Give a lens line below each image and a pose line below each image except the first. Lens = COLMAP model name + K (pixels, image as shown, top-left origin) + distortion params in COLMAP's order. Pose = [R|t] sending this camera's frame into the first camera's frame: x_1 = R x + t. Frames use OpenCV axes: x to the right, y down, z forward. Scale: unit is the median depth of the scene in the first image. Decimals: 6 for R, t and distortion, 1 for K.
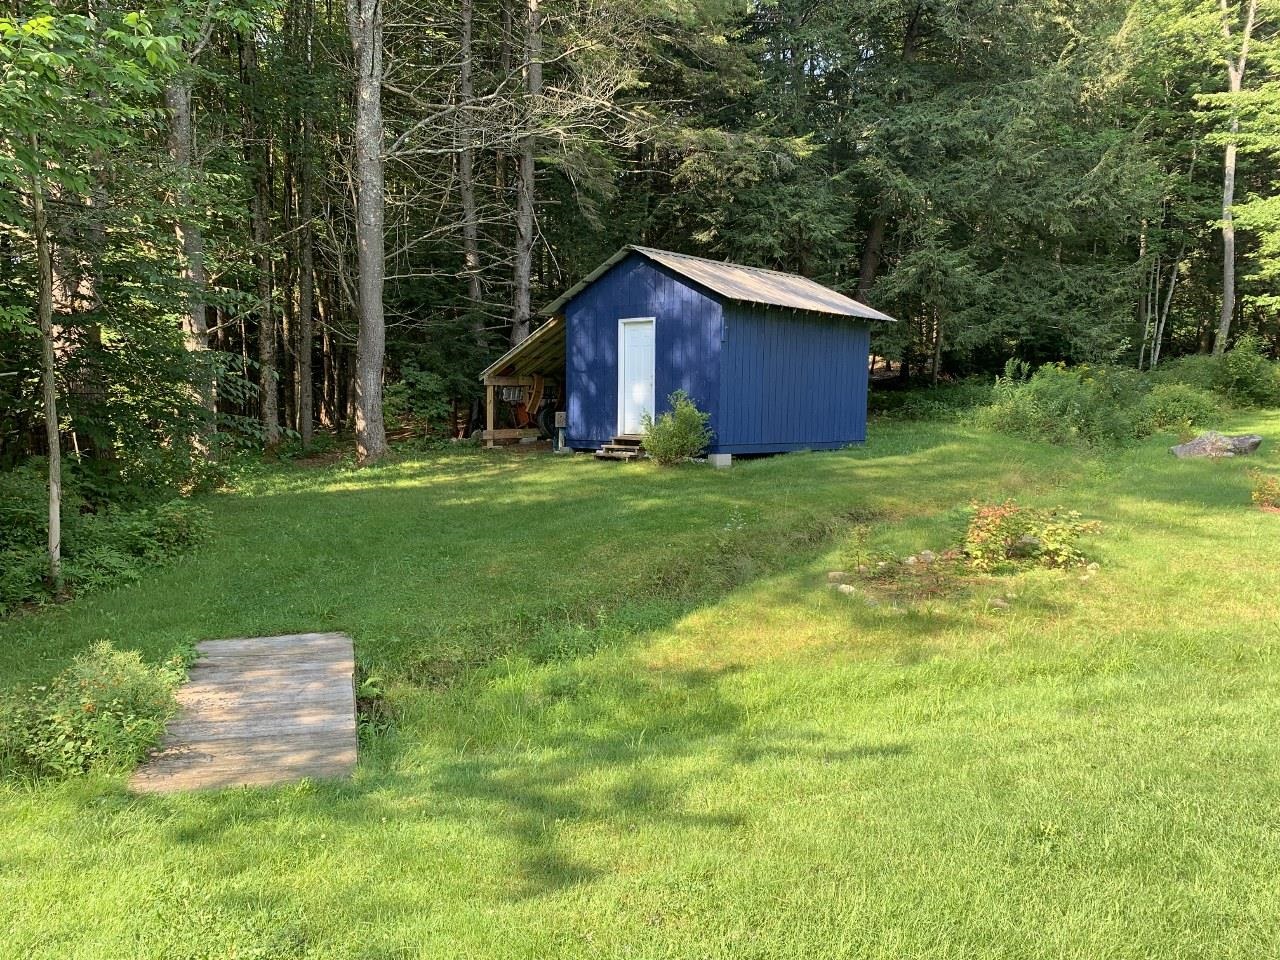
lens RADIAL K [[972.7, 0, 640.0], [0, 972.7, 480.0], [0, 0, 1]] dist [0.029632, 0.006392]
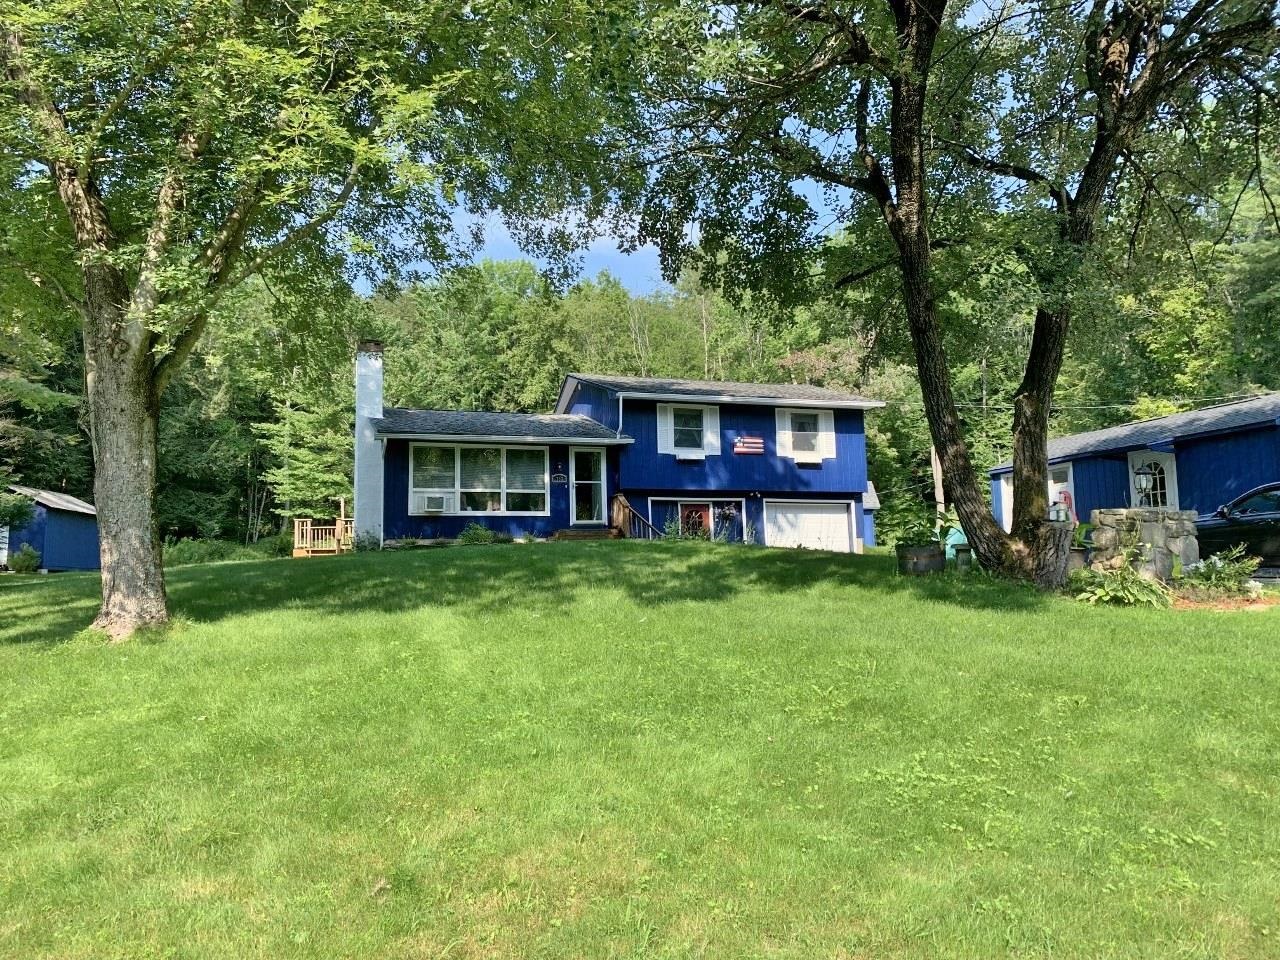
lens RADIAL K [[972.7, 0, 640.0], [0, 972.7, 480.0], [0, 0, 1]] dist [0.029632, 0.006392]
pose [[0.698925, 0.067070, 0.712043, -0.522950], [0.073455, 0.983596, -0.164750, 0.226586], [-0.711413, 0.167452, 0.682533, -1.474976]]
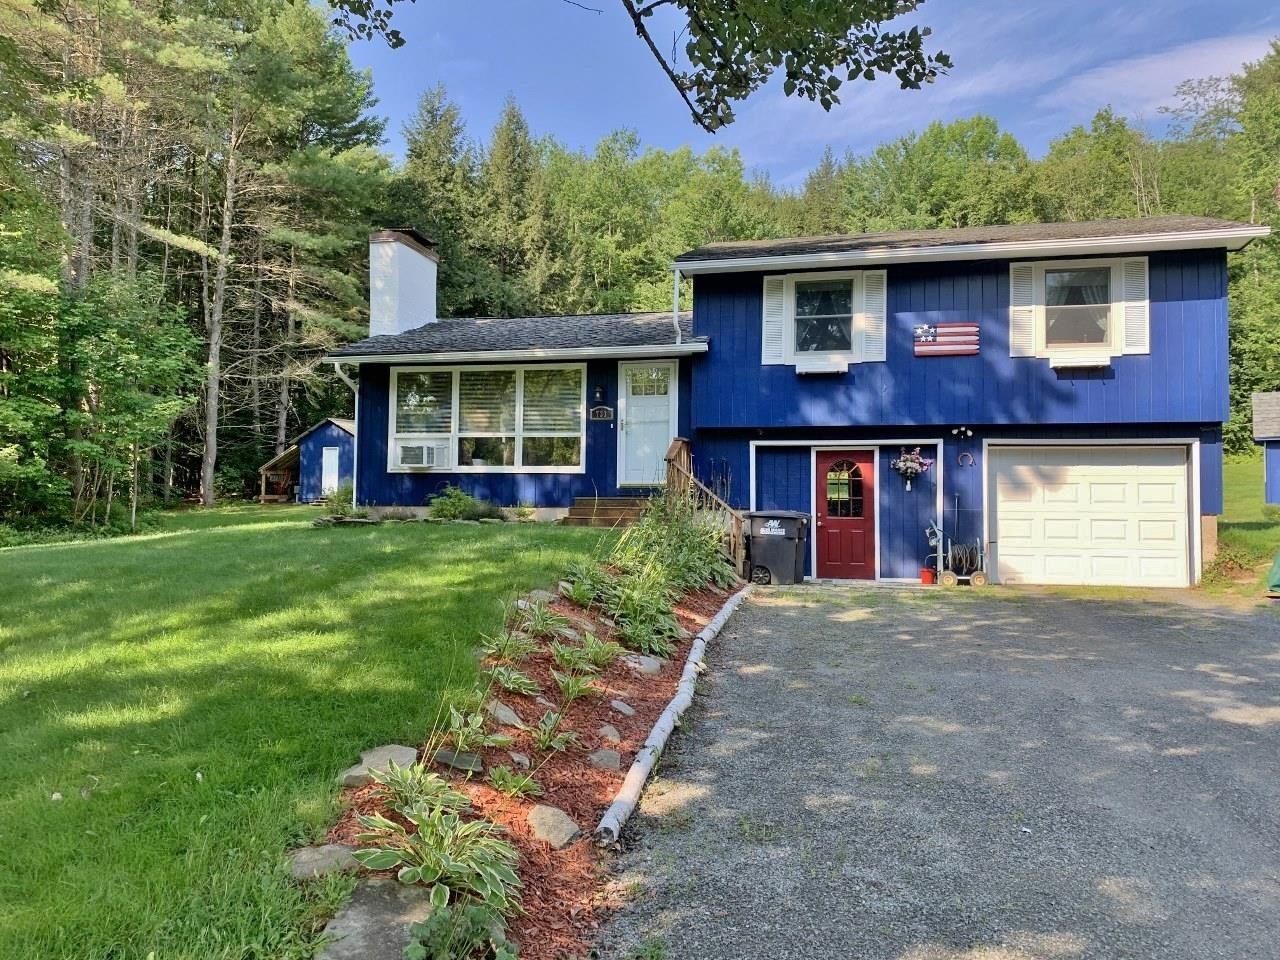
lens RADIAL K [[989.1, 0, 640.0], [0, 989.1, 480.0], [0, 0, 1]] dist [0.010137, 0.003536]
pose [[0.975473, 0.017351, 0.219433, 0.177779], [0.005123, 0.994829, -0.101435, 0.142229], [-0.220059, 0.100072, 0.970340, -1.314026]]
